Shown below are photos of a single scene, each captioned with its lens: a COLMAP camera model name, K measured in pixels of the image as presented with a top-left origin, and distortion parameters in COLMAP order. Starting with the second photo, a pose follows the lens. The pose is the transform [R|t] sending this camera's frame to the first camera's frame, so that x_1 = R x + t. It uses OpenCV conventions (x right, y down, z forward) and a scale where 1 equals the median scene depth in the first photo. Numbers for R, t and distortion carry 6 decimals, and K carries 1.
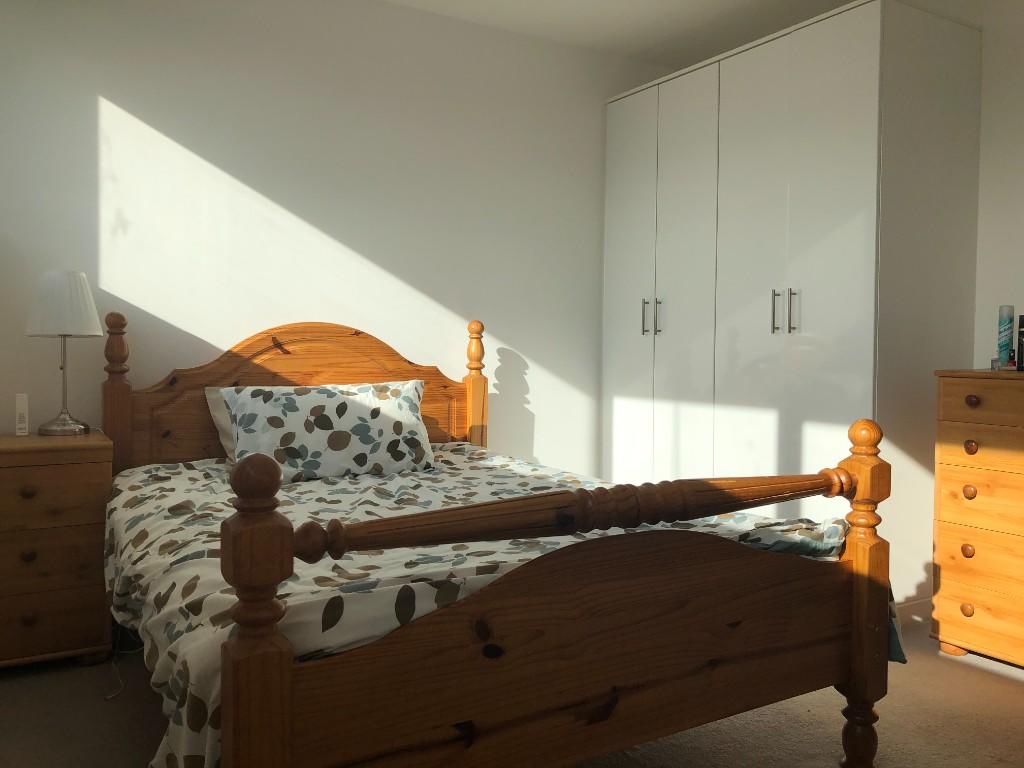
lens RADIAL K [[835.1, 0, 511.5], [0, 835.1, 364.6], [0, 0, 1]] dist [0.050799, -0.097107]
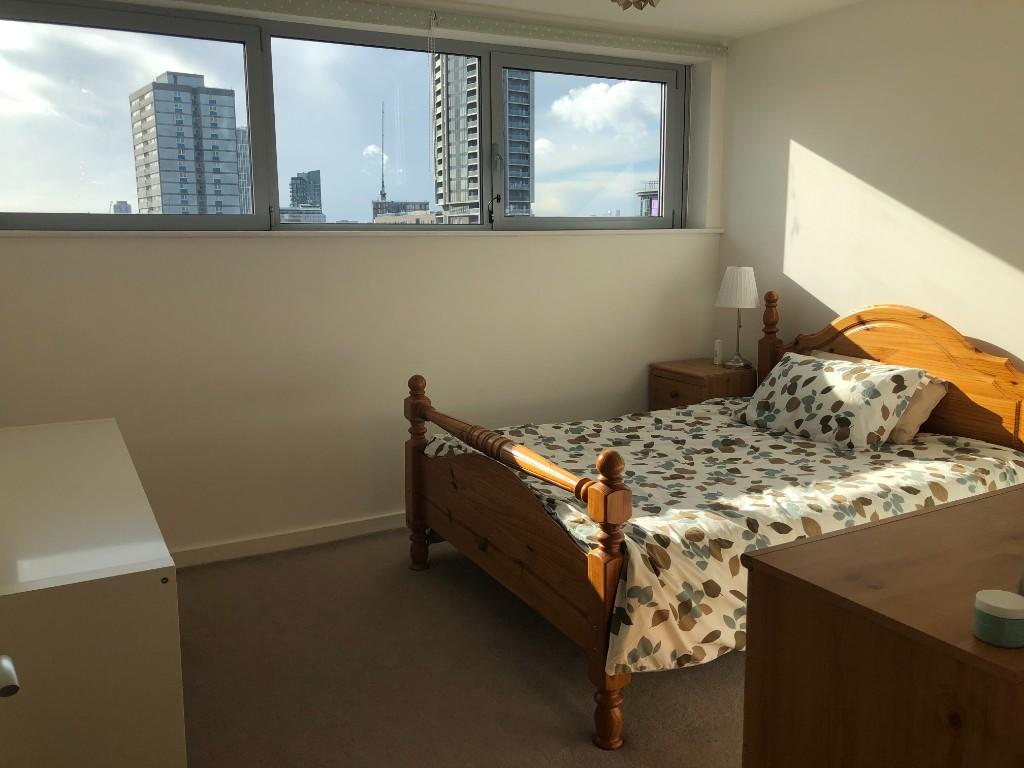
lens RADIAL K [[835.1, 0, 511.5], [0, 835.1, 364.6], [0, 0, 1]] dist [0.050799, -0.097107]
pose [[-0.061654, 0.139665, -0.988278, 1.023116], [-0.014820, 0.989924, 0.140822, -0.135819], [0.997988, 0.023329, -0.058963, 0.631266]]
